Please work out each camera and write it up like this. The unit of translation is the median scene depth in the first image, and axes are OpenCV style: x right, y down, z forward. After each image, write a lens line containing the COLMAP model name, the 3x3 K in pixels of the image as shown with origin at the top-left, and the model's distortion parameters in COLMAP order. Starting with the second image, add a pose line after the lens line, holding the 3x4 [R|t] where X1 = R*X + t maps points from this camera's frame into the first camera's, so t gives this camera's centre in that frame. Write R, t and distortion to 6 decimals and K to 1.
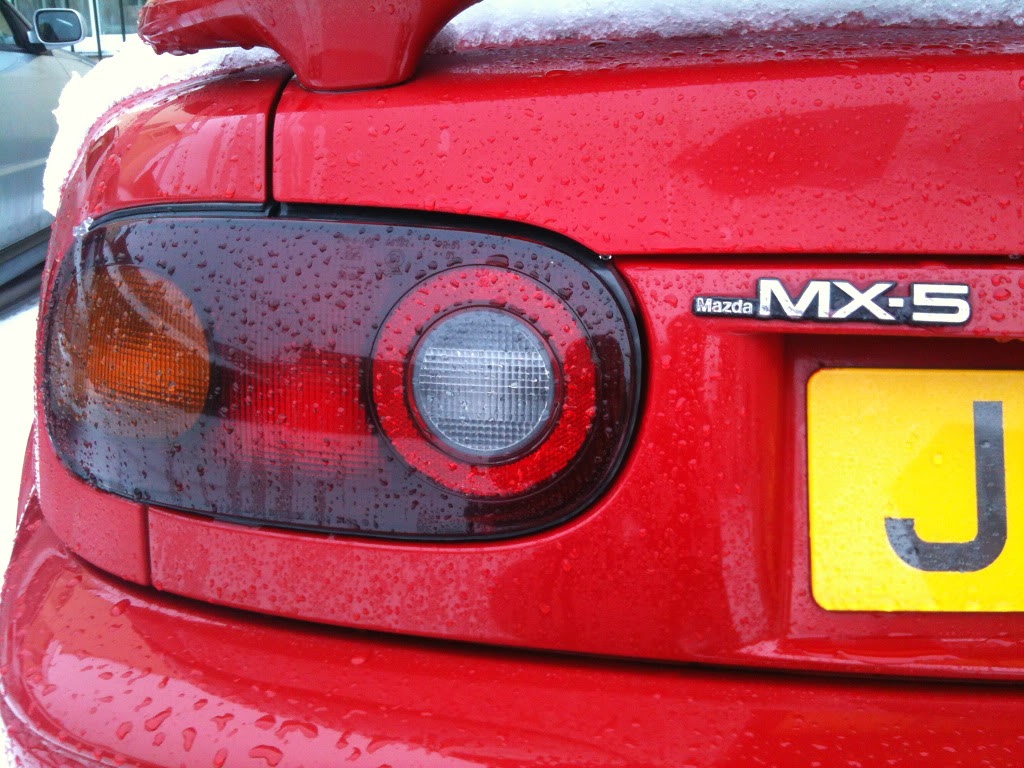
lens RADIAL K [[853.3, 0, 512.0], [0, 853.3, 384.0], [0, 0, 1]] dist [0.070334, -0.011271]
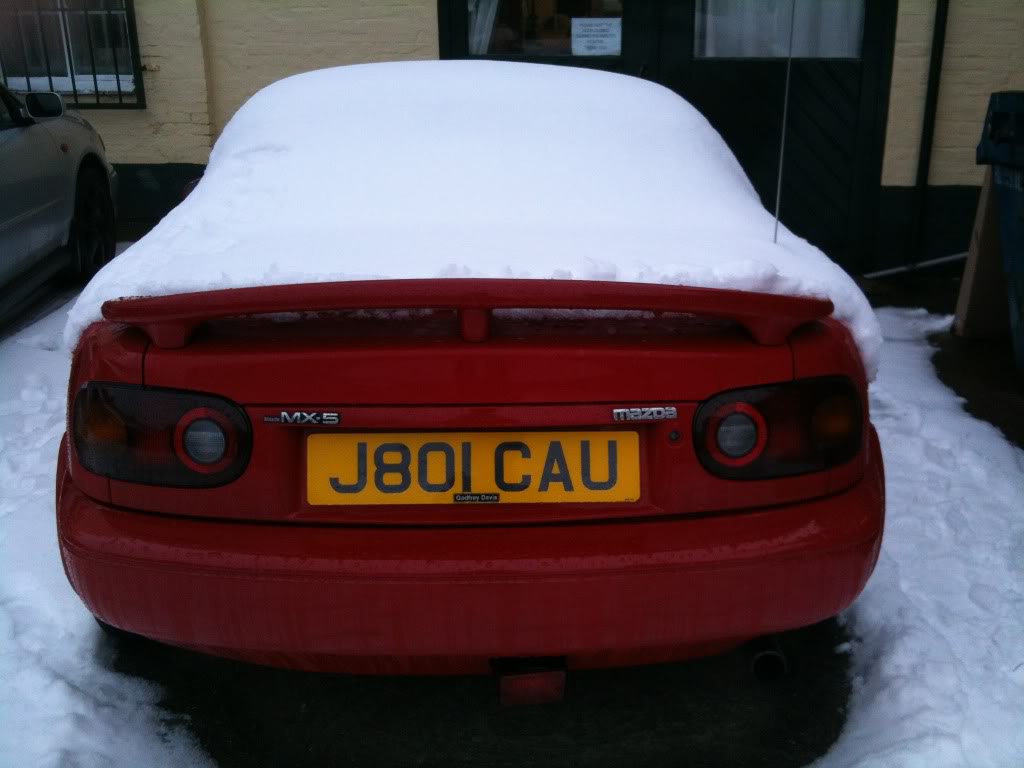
lens RADIAL K [[834.4, 0, 512.0], [0, 834.4, 384.0], [0, 0, 1]] dist [0.001777, 0.006575]
pose [[0.999254, -0.010423, 0.037176, 1.070097], [0.009215, 0.999428, 0.032536, -0.326327], [-0.037494, -0.032169, 0.998779, -2.381853]]
